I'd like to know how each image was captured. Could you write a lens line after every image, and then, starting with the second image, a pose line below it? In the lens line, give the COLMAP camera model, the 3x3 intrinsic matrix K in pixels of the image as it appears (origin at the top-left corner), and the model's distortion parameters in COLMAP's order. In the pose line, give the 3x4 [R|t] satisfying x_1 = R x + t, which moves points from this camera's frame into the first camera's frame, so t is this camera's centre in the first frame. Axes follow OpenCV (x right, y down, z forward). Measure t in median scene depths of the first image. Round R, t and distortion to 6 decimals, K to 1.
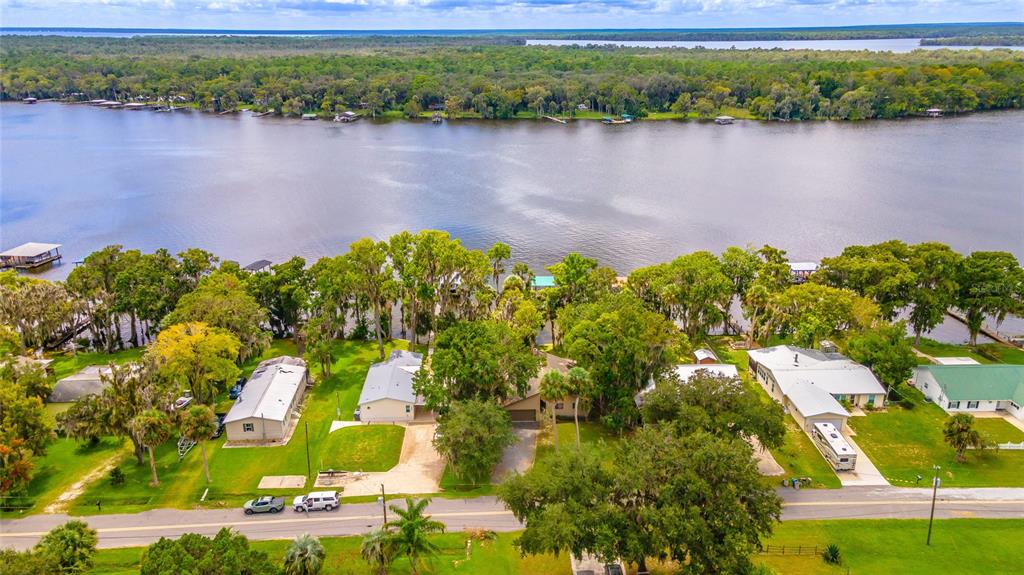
lens RADIAL K [[757.8, 0, 515.9], [0, 757.8, 291.2], [0, 0, 1]] dist [0.019787, 0.051446]
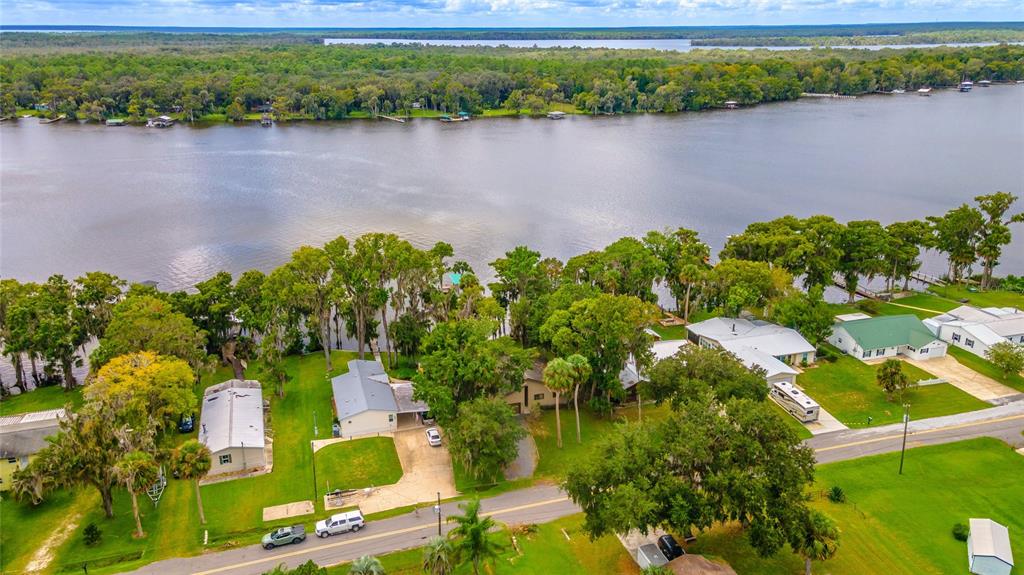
lens RADIAL K [[757.8, 0, 520.6], [0, 757.8, 283.2], [0, 0, 1]] dist [0.019787, 0.051446]
pose [[0.965743, -0.082047, 0.246190, -0.164432], [0.084051, 0.996459, 0.002375, -0.003683], [-0.245513, 0.018399, 0.969219, 0.013660]]
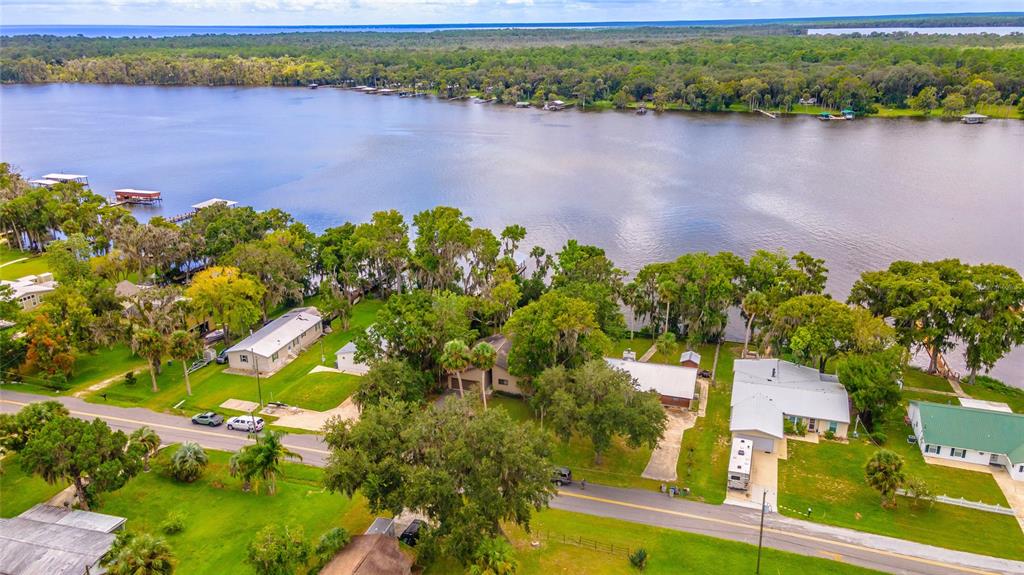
lens RADIAL K [[757.8, 0, 509.3], [0, 757.8, 289.0], [0, 0, 1]] dist [0.019787, 0.051446]
pose [[0.936784, 0.109292, -0.332403, 0.314367], [-0.106666, 0.993950, 0.026196, -0.002390], [0.333254, 0.010916, 0.942774, 0.018596]]
